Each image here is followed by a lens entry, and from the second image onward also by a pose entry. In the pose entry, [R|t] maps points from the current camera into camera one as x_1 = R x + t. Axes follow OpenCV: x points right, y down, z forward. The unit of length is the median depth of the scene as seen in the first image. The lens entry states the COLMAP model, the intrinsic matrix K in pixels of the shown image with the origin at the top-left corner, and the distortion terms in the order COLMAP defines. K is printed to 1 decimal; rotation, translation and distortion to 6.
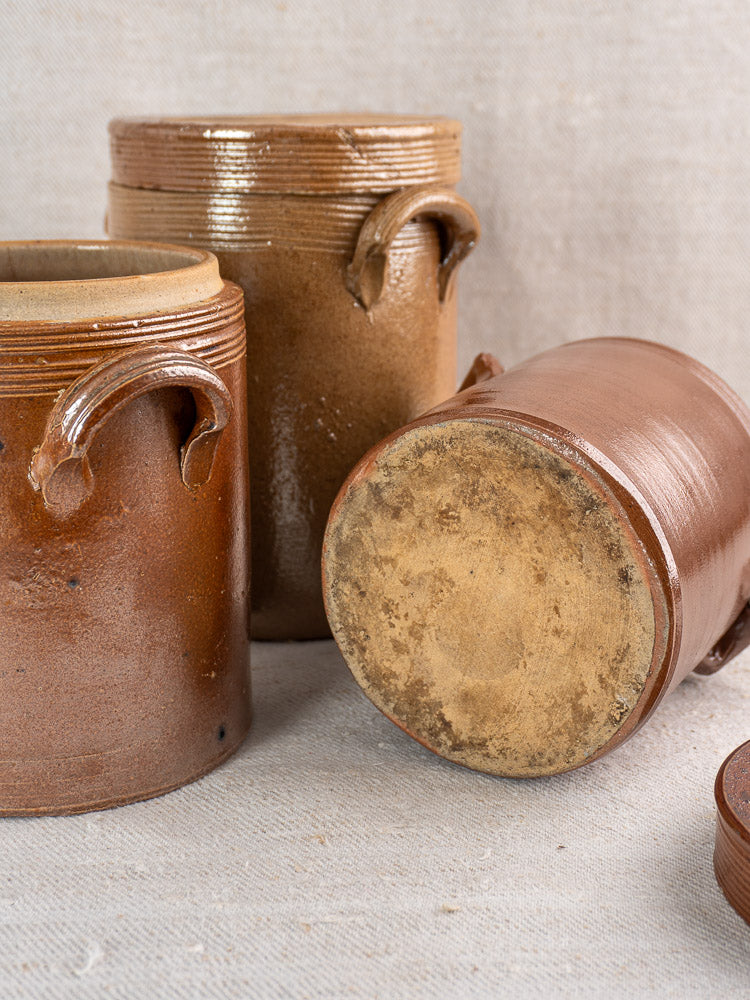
lens RADIAL K [[1519.1, 0, 379.4], [0, 1519.1, 478.3], [0, 0, 1]] dist [0.004296, 0.148977]
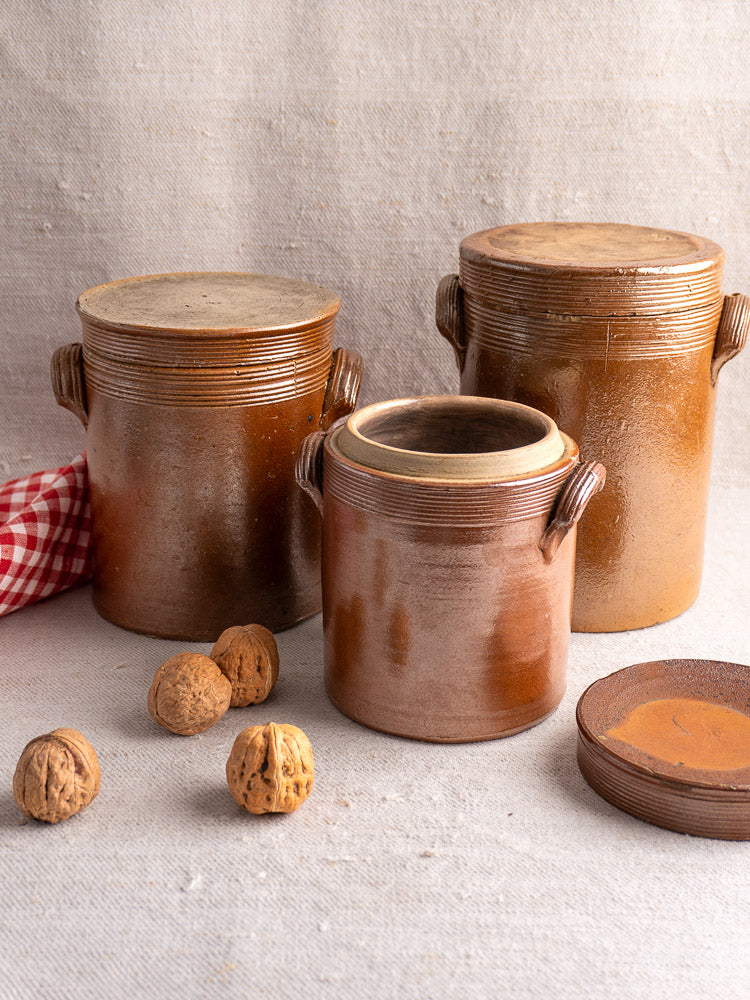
lens RADIAL K [[1490.4, 0, 371.6], [0, 1490.4, 469.5], [0, 0, 1]] dist [-0.011588, 0.548413]
pose [[0.999020, 0.021754, -0.038536, 0.029119], [-0.019298, 0.997826, 0.063007, -0.138054], [0.039823, -0.062202, 0.997269, -0.334002]]
